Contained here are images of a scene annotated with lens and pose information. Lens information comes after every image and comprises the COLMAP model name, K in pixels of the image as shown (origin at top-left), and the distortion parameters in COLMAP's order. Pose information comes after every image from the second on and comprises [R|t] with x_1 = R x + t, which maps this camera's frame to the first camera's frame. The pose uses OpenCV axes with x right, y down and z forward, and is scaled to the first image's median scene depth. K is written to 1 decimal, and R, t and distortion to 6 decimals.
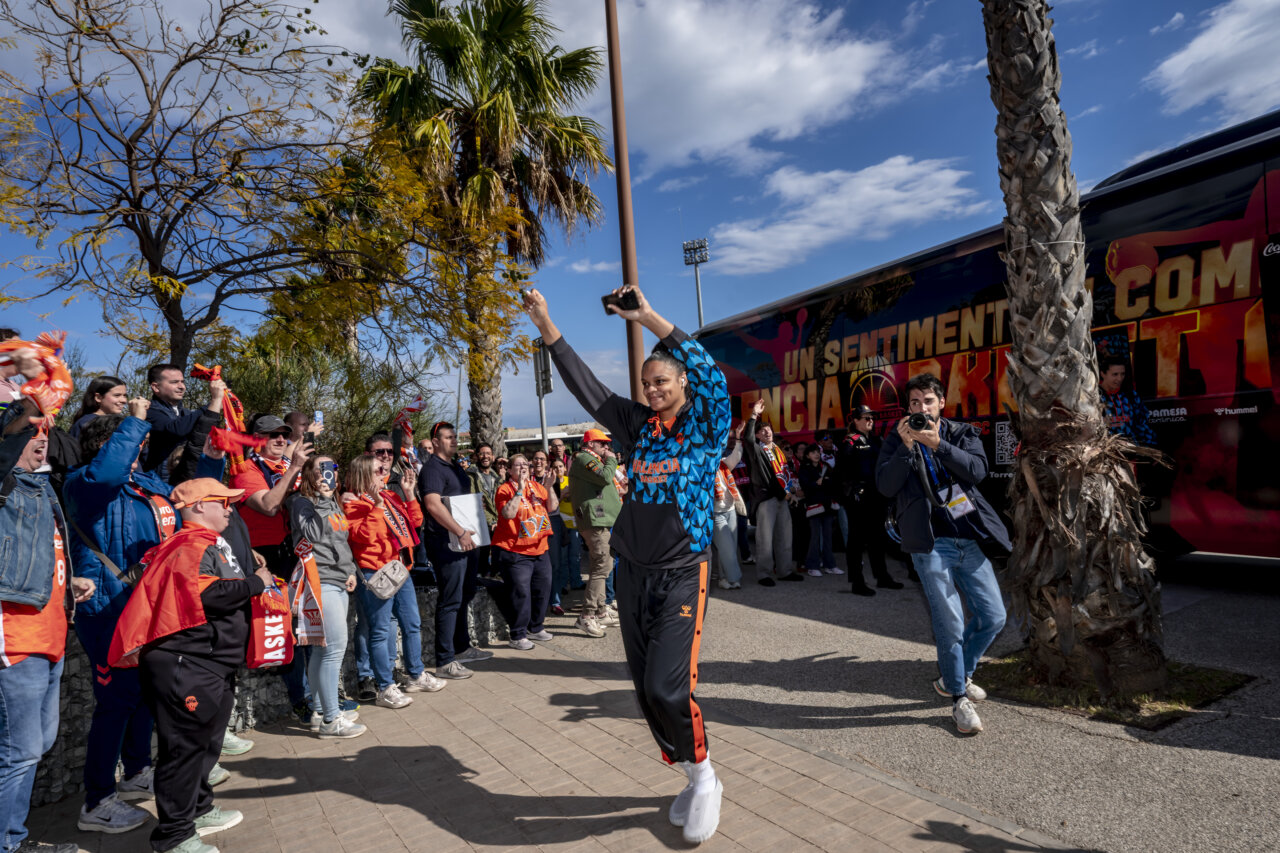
lens RADIAL K [[743.9, 0, 643.4], [0, 743.9, 424.4], [0, 0, 1]] dist [0.002033, -0.001301]
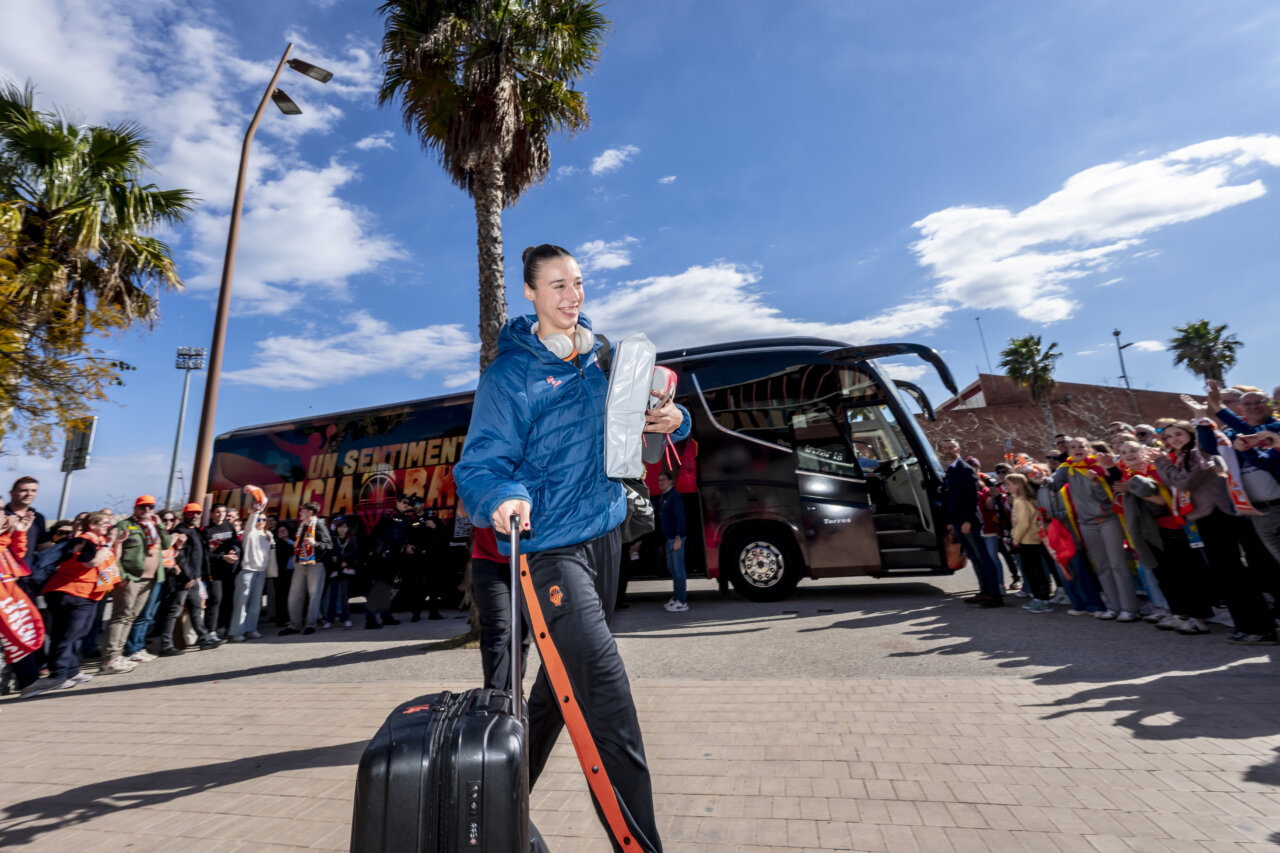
lens RADIAL K [[625.1, 0, 620.1], [0, 625.1, 337.1], [0, 0, 1]] dist [0.009615, 0.001376]
pose [[0.756461, 0.225062, 0.614095, -0.203701], [-0.021954, 0.947137, -0.320077, 0.078248], [-0.653670, 0.228644, 0.721414, -0.343779]]
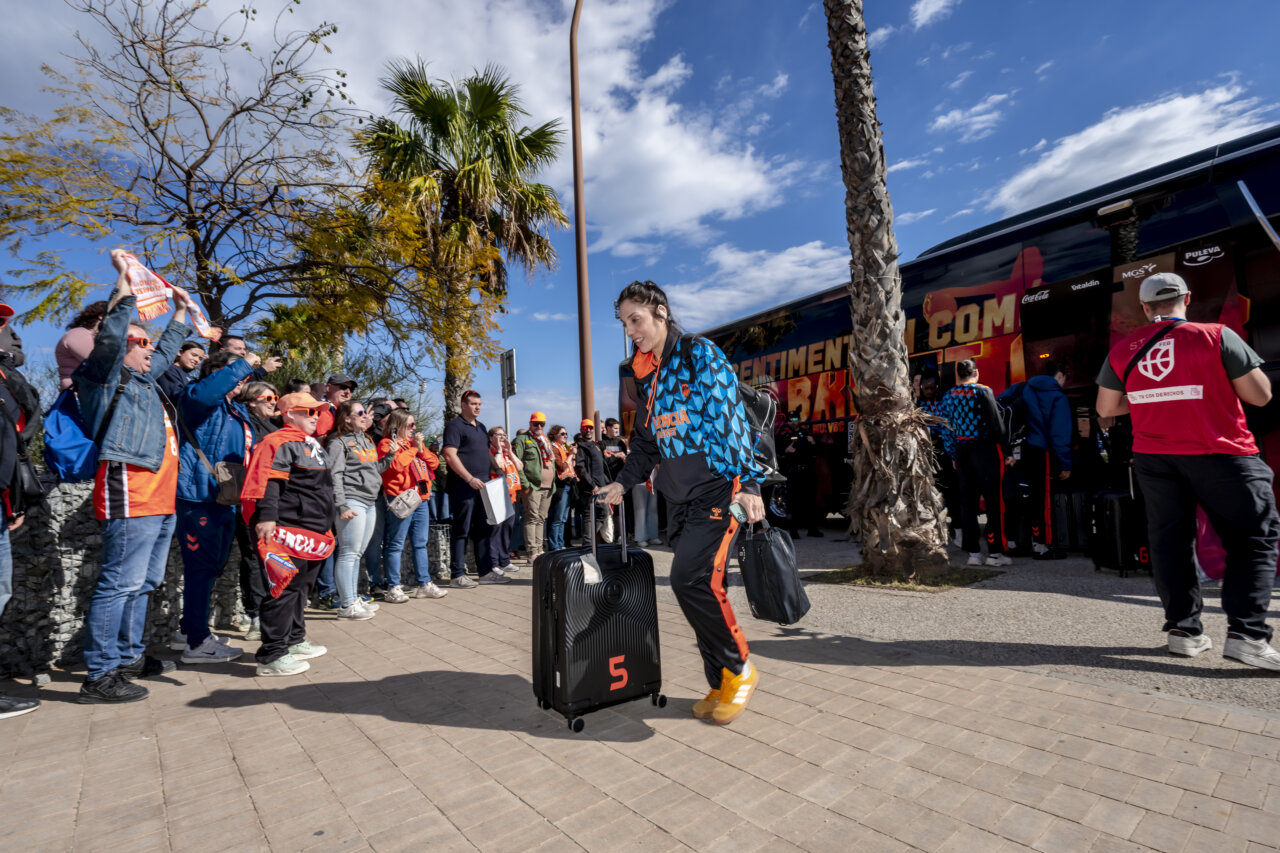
lens RADIAL K [[624.5, 0, 643.3], [0, 624.5, 426.7], [0, 0, 1]] dist [-0.002252, 0.001070]
pose [[0.993394, 0.034203, 0.109534, -0.029745], [-0.029344, 0.998525, -0.045672, 0.078098], [-0.110935, 0.042156, 0.992933, -0.109392]]
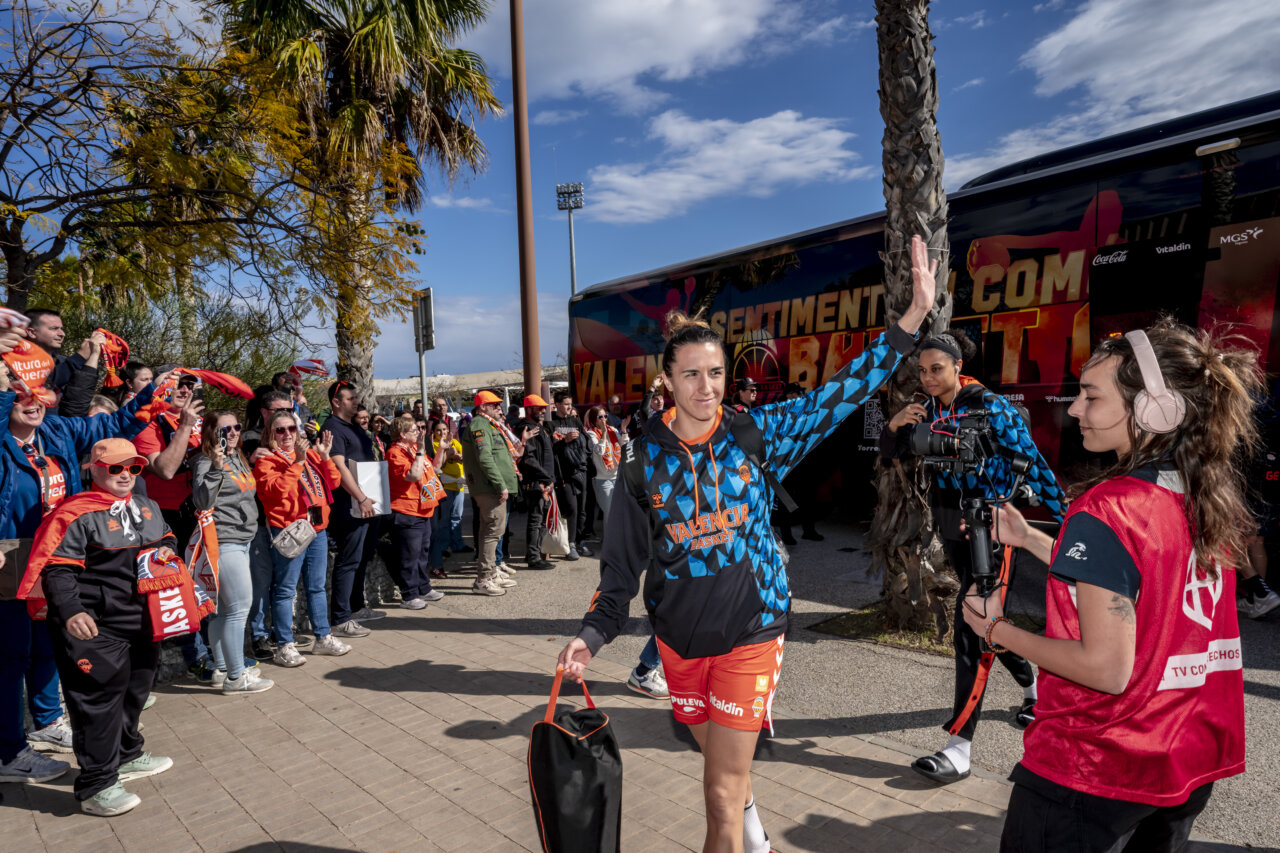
lens RADIAL K [[795.5, 0, 647.9], [0, 795.5, 425.0], [0, 0, 1]] dist [0.004833, -0.002262]
pose [[0.983049, 0.031002, 0.180703, -0.048426], [-0.040510, 0.997969, 0.049167, -0.010621], [-0.178812, -0.055654, 0.982308, -0.086389]]
